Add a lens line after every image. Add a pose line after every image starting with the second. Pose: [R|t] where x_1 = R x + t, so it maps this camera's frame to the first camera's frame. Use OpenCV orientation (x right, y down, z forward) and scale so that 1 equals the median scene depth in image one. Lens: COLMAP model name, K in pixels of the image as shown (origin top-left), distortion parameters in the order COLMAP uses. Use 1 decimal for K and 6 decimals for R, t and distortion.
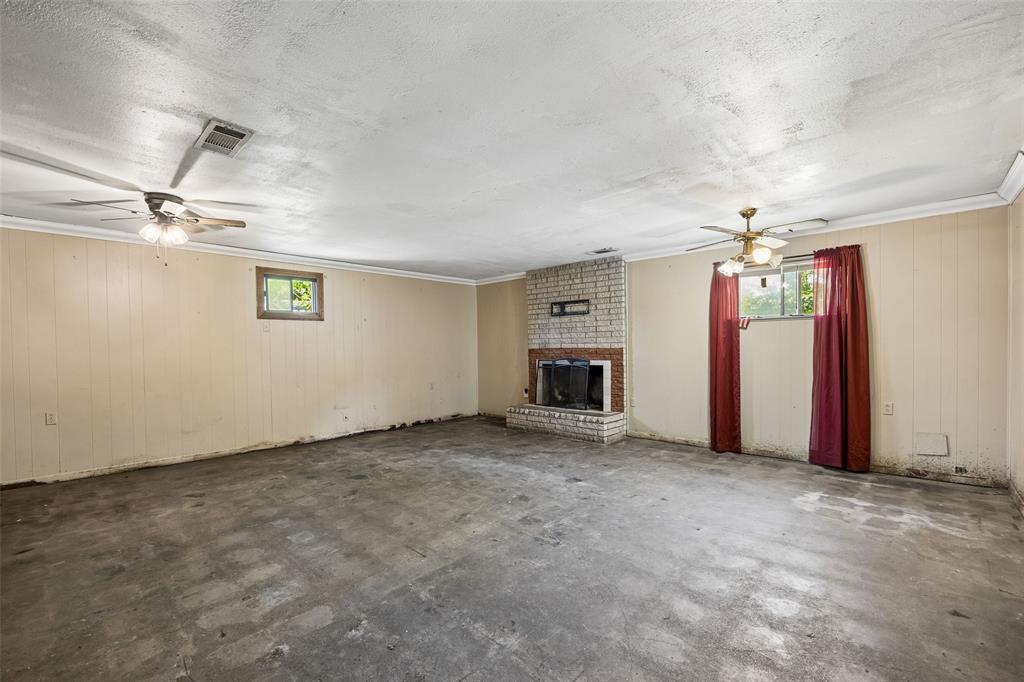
lens RADIAL K [[455.3, 0, 515.4], [0, 455.3, 346.4], [0, 0, 1]] dist [-0.001092, 0.000568]
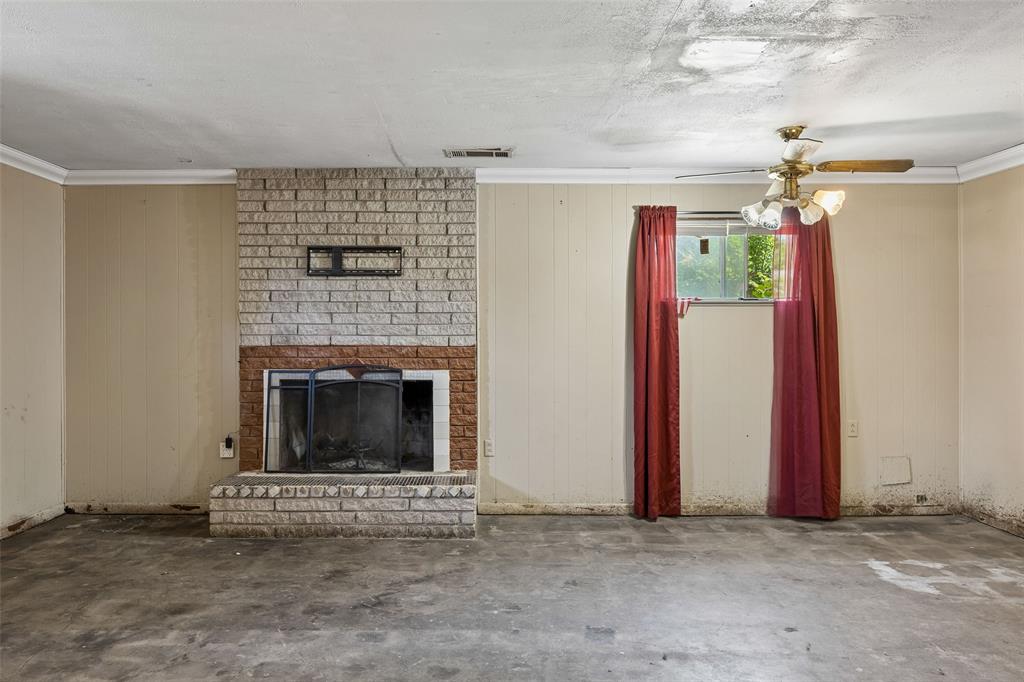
lens RADIAL K [[733.6, 0, 512.1], [0, 733.6, 333.1], [0, 0, 1]] dist [-0.002650, 0.005416]
pose [[0.729950, 0.019094, 0.683233, -0.378789], [-0.009483, 0.999796, -0.017809, 0.004326], [-0.683434, 0.006521, 0.729983, 0.441053]]
